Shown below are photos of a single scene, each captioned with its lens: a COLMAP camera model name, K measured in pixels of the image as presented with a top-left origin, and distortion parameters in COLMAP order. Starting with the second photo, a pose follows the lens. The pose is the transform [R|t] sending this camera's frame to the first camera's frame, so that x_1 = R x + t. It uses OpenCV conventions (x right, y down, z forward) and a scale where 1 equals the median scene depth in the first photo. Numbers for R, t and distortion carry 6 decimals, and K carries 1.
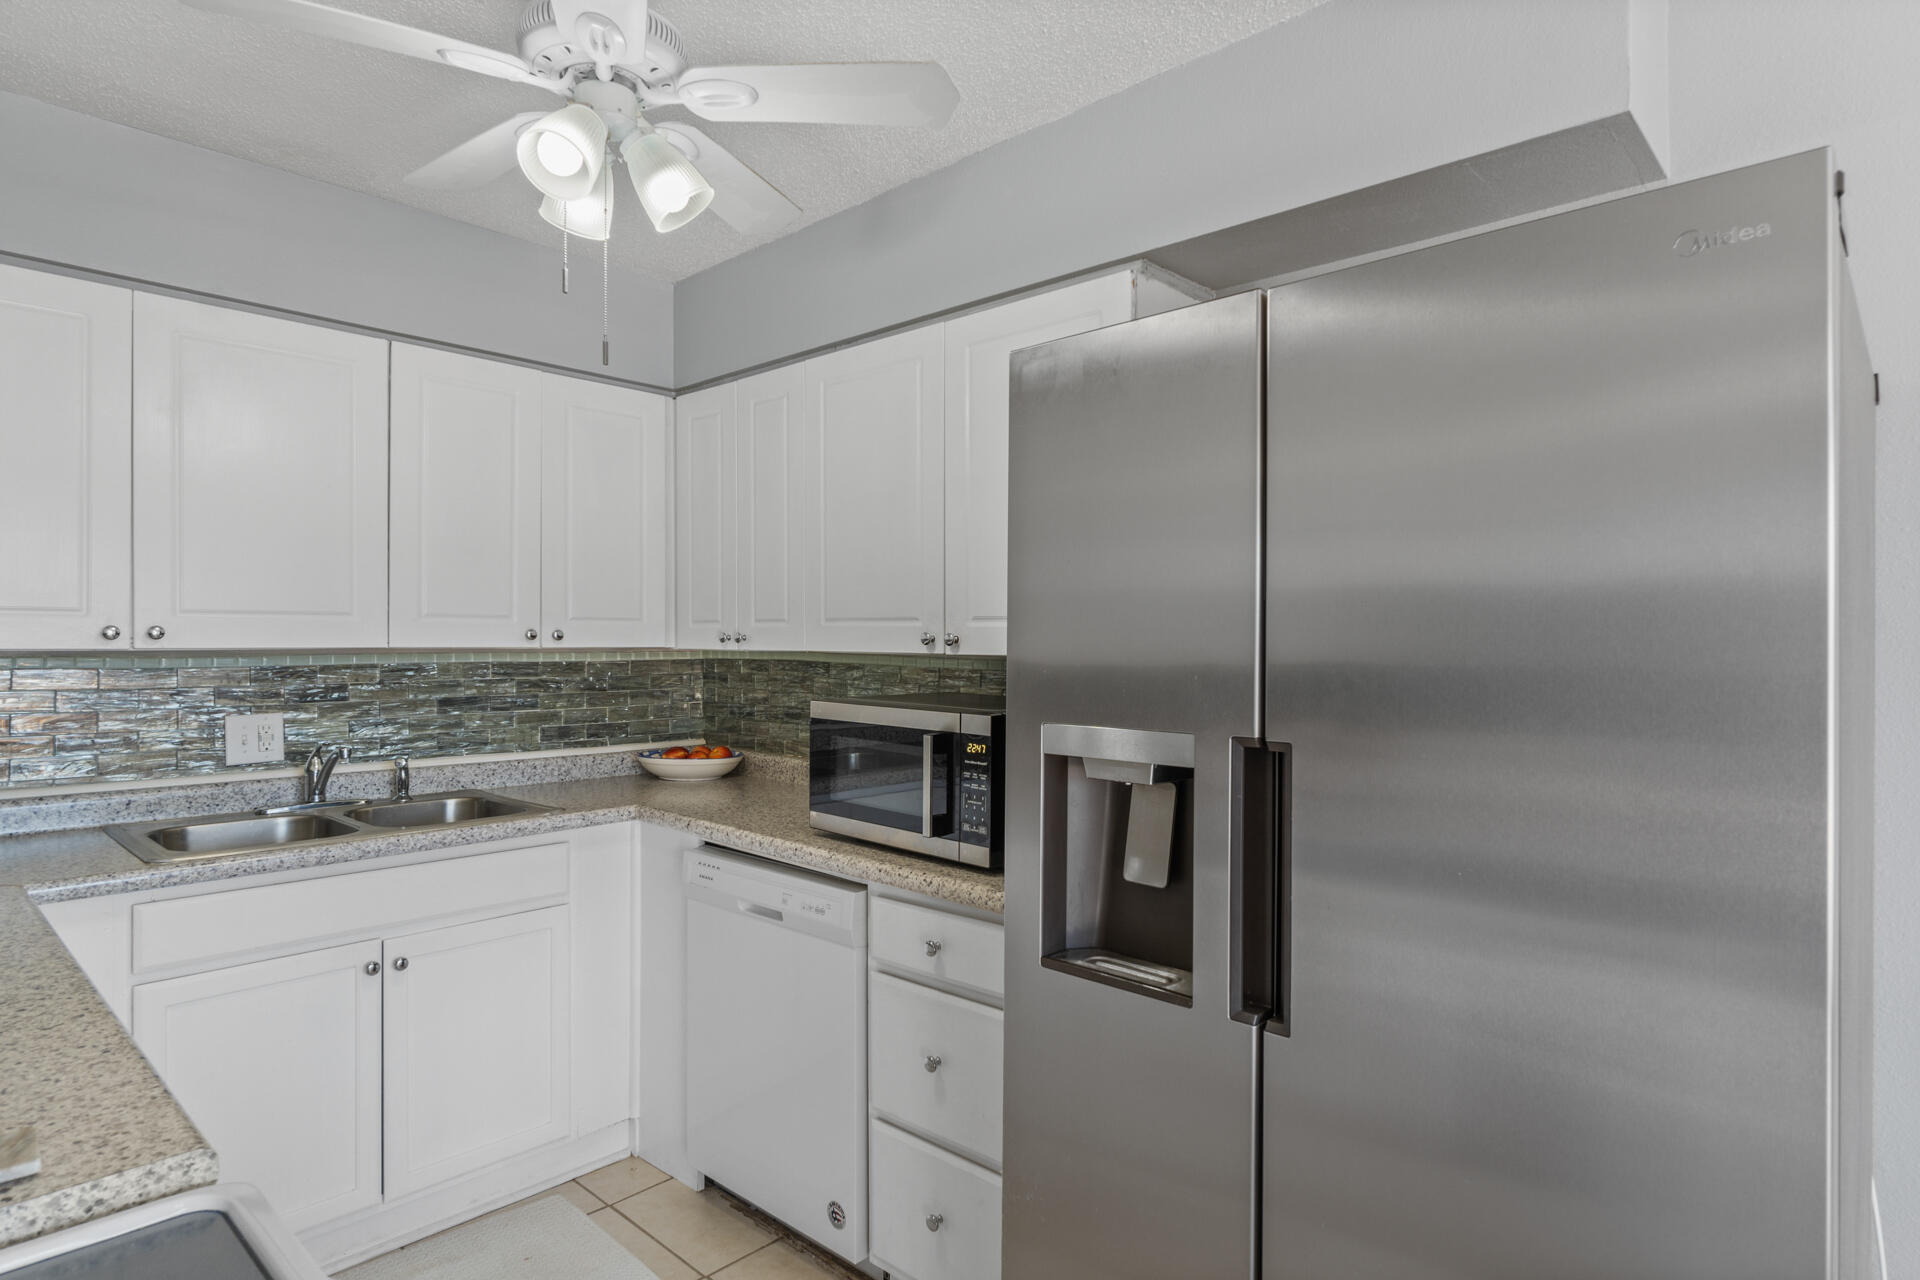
lens RADIAL K [[1007.4, 0, 975.7], [0, 1007.4, 645.3], [0, 0, 1]] dist [-0.000068, 0.000043]
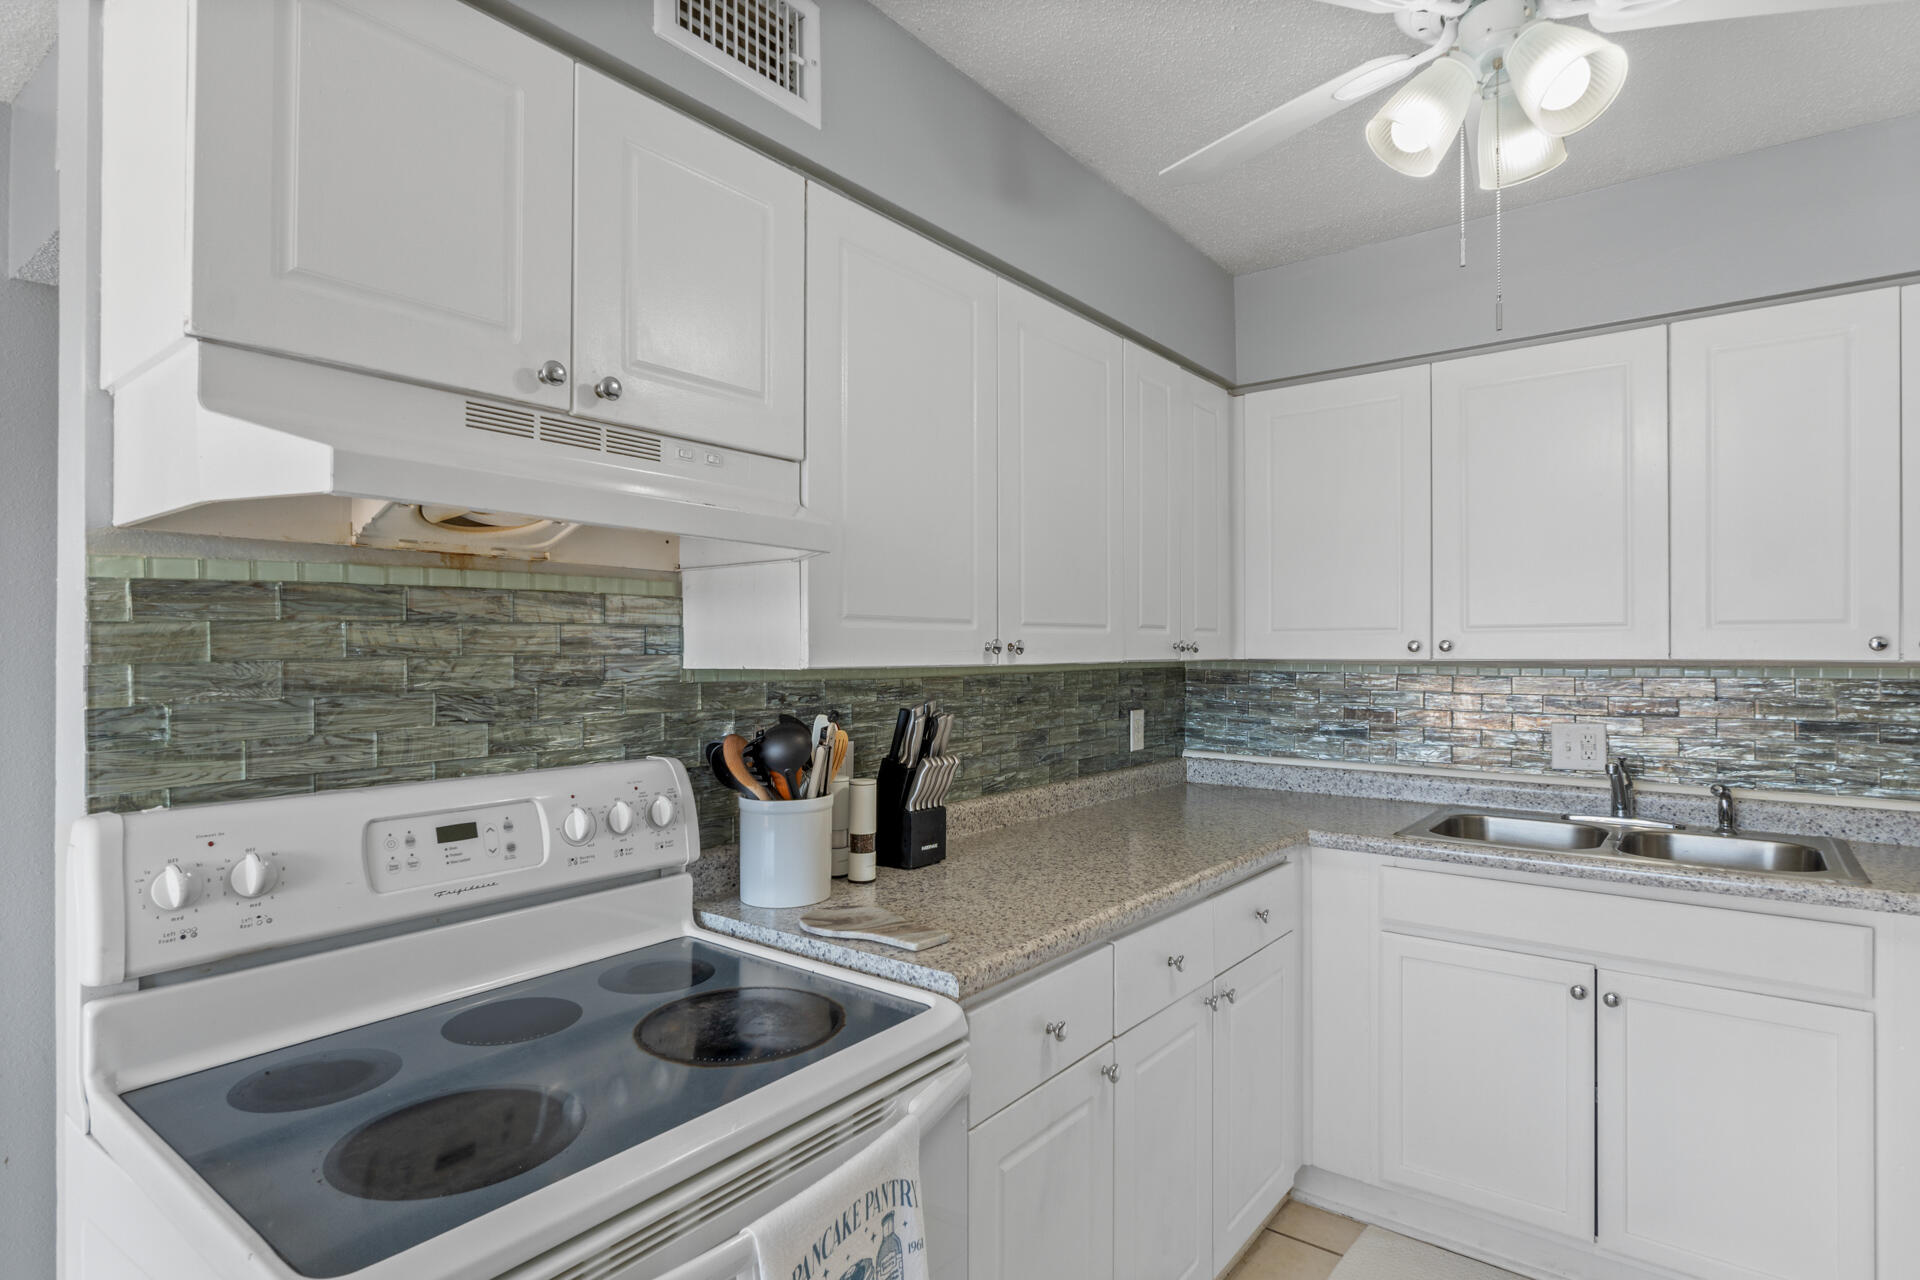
lens RADIAL K [[1007.4, 0, 975.7], [0, 1007.4, 645.3], [0, 0, 1]] dist [-0.000068, 0.000043]
pose [[0.091657, -0.008336, -0.995756, 0.267250], [-0.001959, 0.999962, -0.008551, -0.001760], [0.995789, 0.002734, 0.091637, 0.289279]]
